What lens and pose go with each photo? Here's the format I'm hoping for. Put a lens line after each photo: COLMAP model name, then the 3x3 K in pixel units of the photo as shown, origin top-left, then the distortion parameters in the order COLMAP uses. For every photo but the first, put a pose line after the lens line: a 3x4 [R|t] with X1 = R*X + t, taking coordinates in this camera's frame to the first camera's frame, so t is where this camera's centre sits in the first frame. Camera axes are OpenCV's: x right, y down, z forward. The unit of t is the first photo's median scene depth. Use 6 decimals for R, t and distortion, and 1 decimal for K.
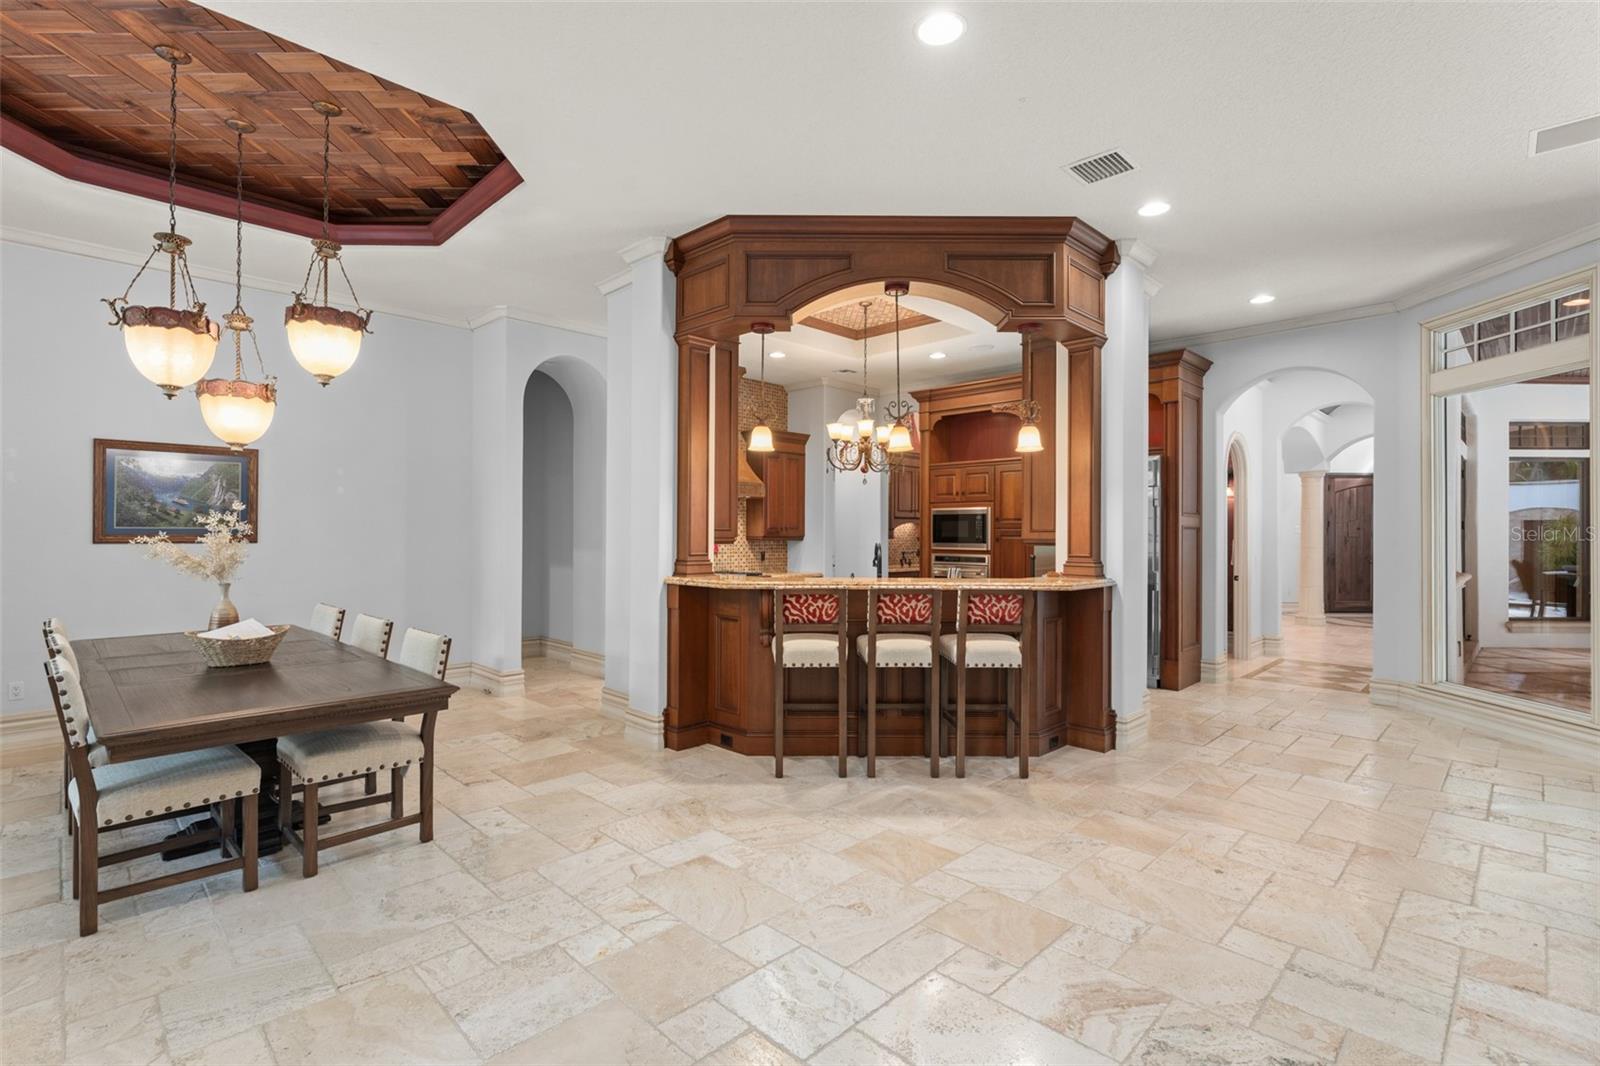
lens RADIAL K [[731.5, 0, 800.0], [0, 731.5, 533.0], [0, 0, 1]] dist [-0.001986, -0.000164]
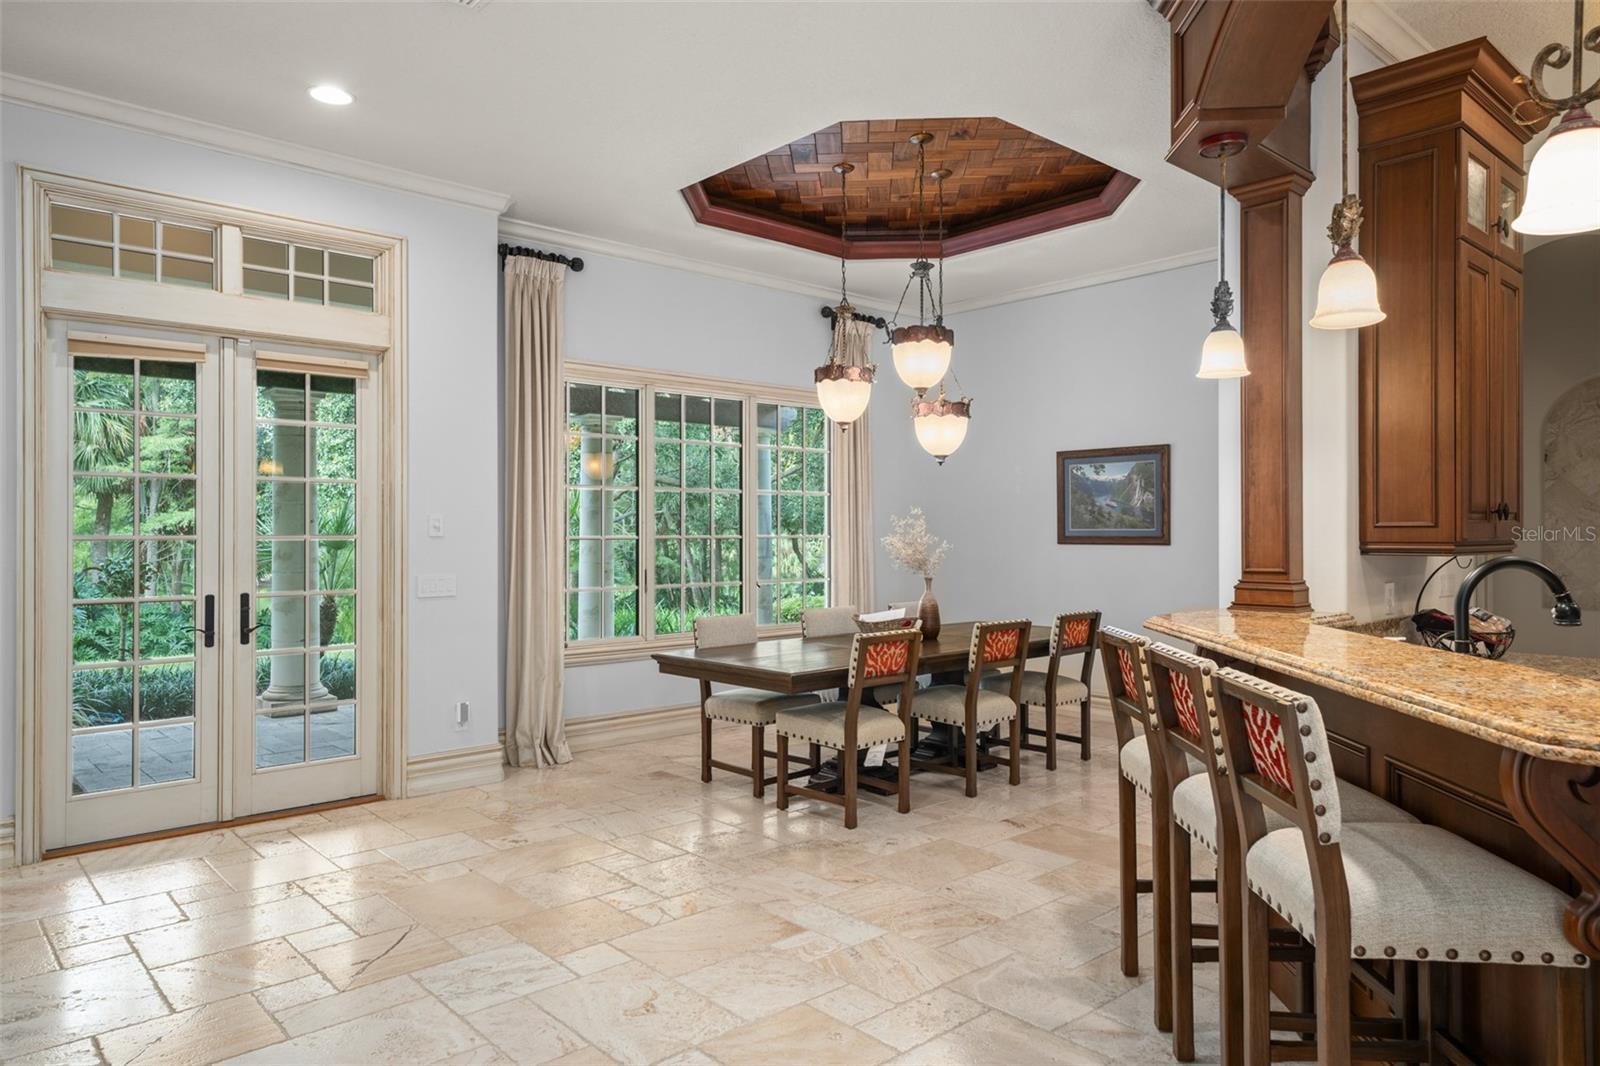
lens RADIAL K [[1018.1, 0, 800.0], [0, 1018.1, 533.0], [0, 0, 1]] dist [0.003123, 0.001168]
pose [[-0.046389, -0.003468, -0.998917, 0.458228], [0.002032, 0.999992, -0.003566, 0.001778], [0.998921, -0.002196, -0.046382, 0.477993]]
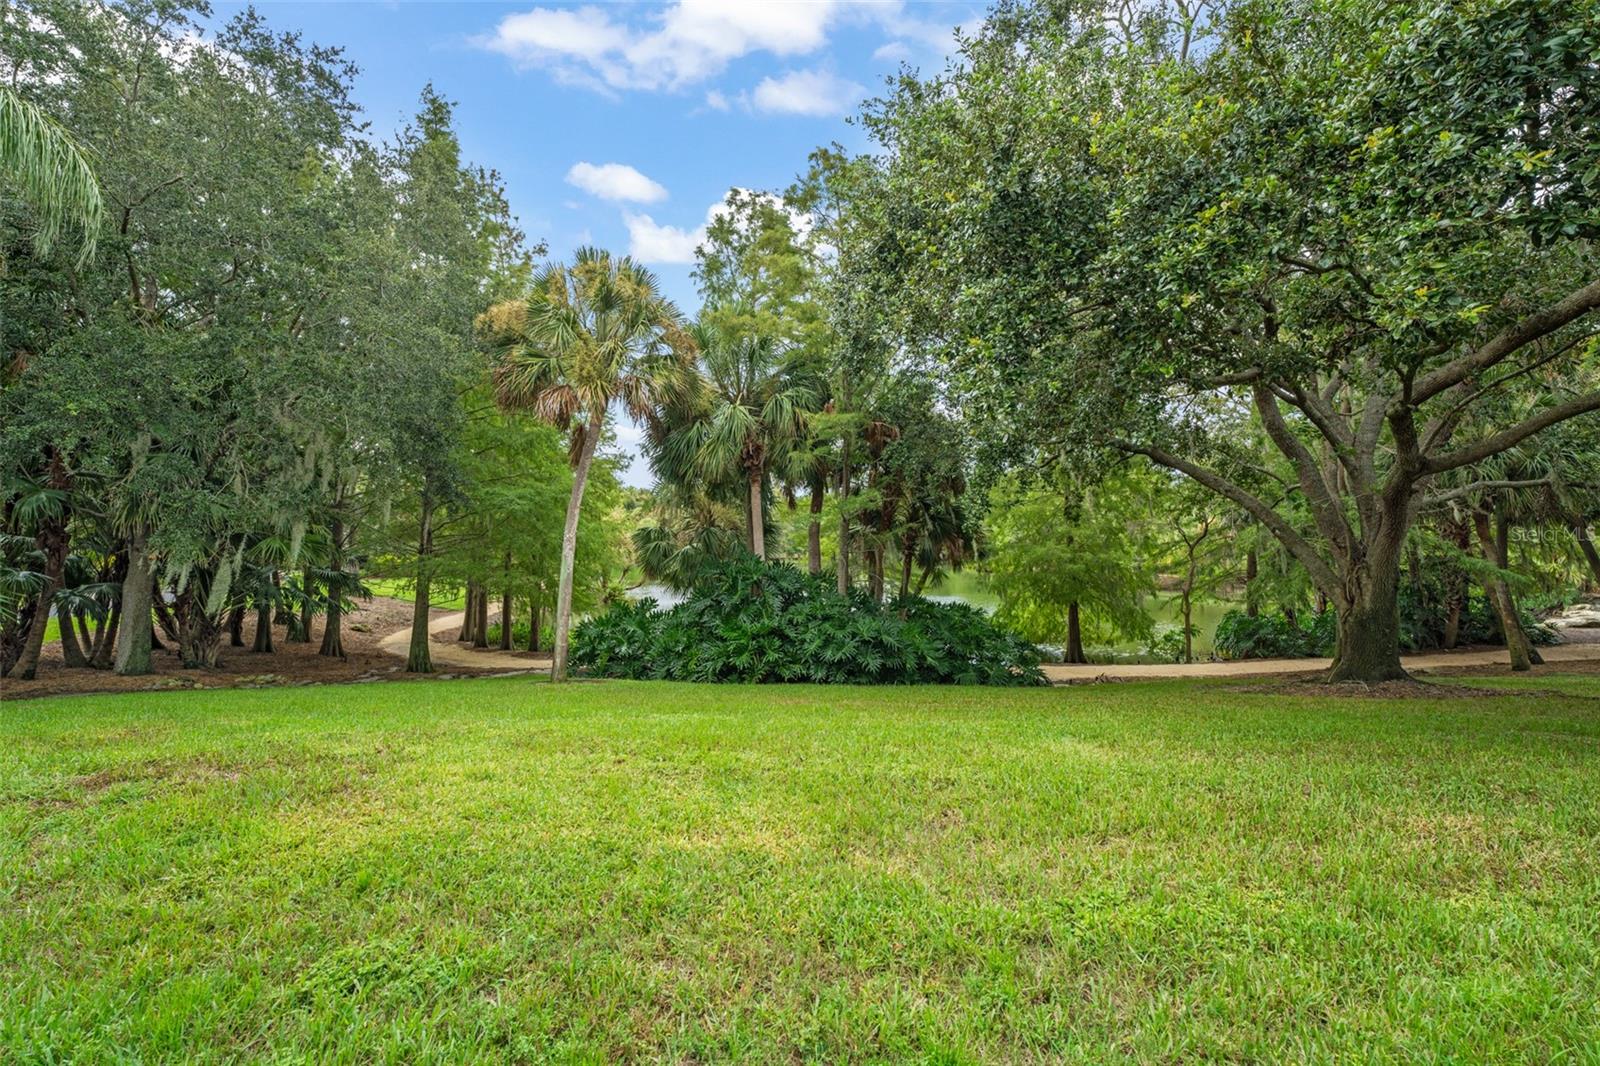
lens RADIAL K [[698.9, 0, 800.0], [0, 698.9, 533.0], [0, 0, 1]] dist [-0.016499, 0.000036]
pose [[-0.727043, -0.006061, -0.686565, -1.275616], [-0.002057, 0.999976, -0.006650, 0.038209], [0.686589, -0.003423, -0.727038, -0.307777]]
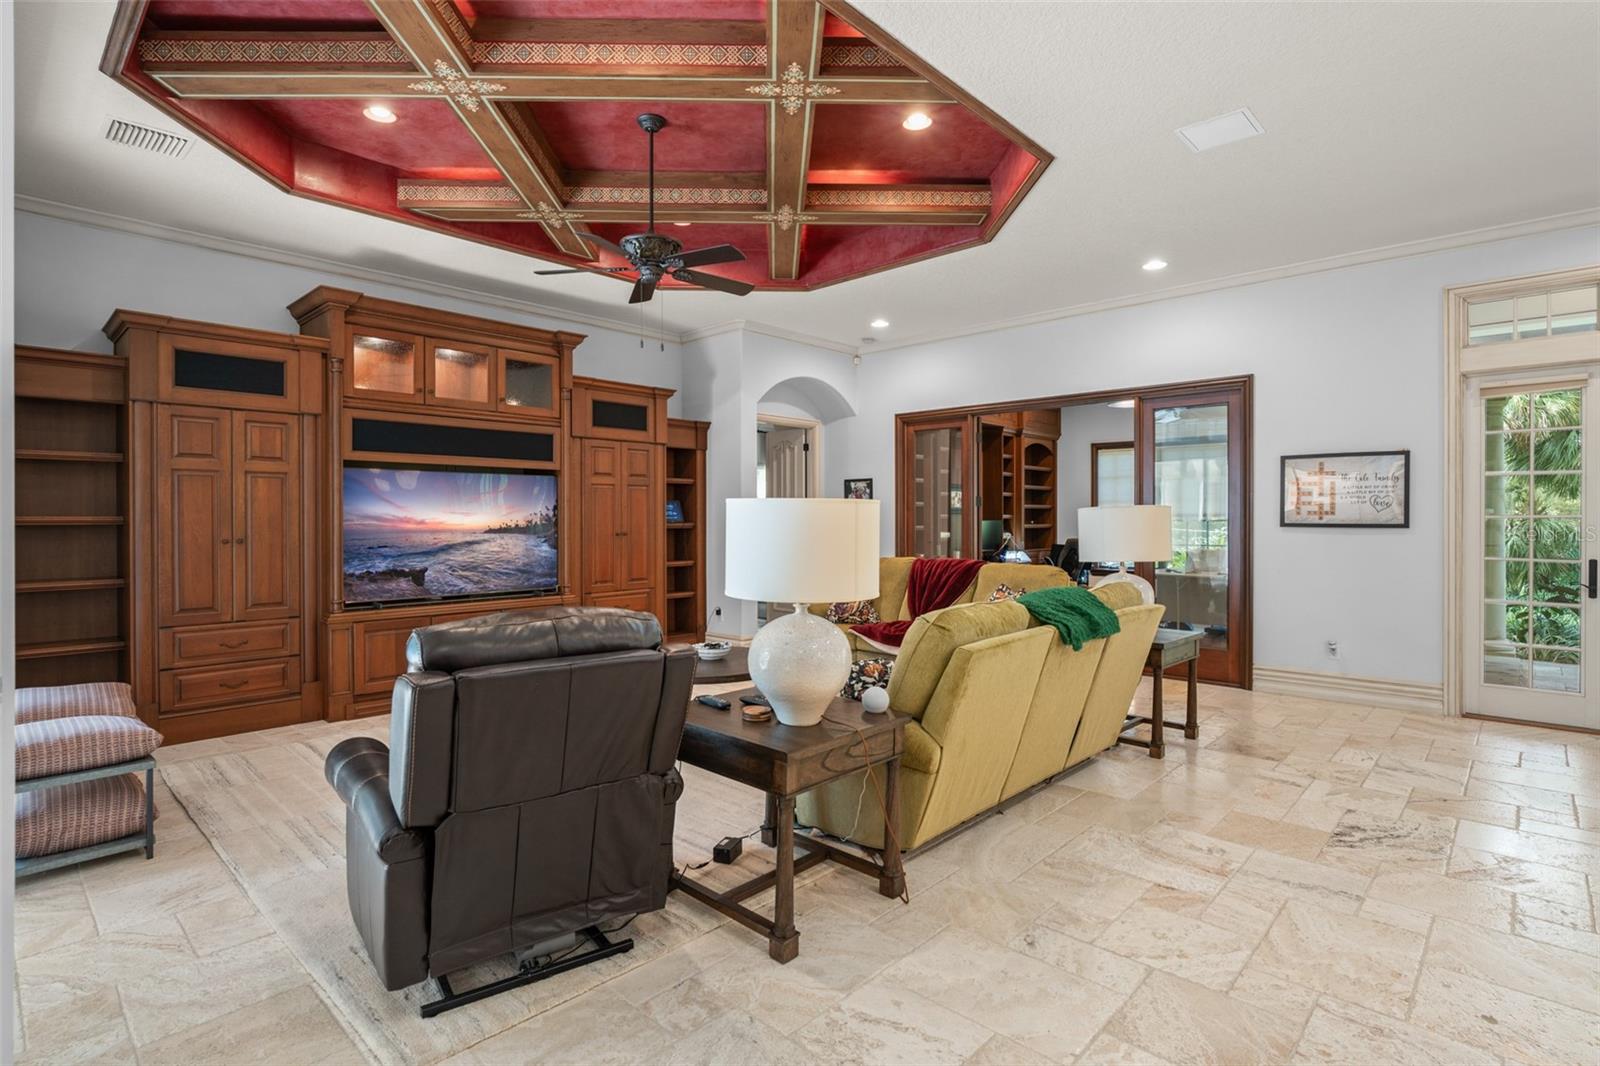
lens RADIAL K [[782.5, 0, 800.0], [0, 782.5, 533.0], [0, 0, 1]] dist [-0.003367, -0.000738]
pose [[-0.999472, -0.001293, -0.032479, 0.529087], [-0.001771, 0.999891, 0.014685, 0.007834], [0.032457, 0.014735, -0.999365, 0.727903]]
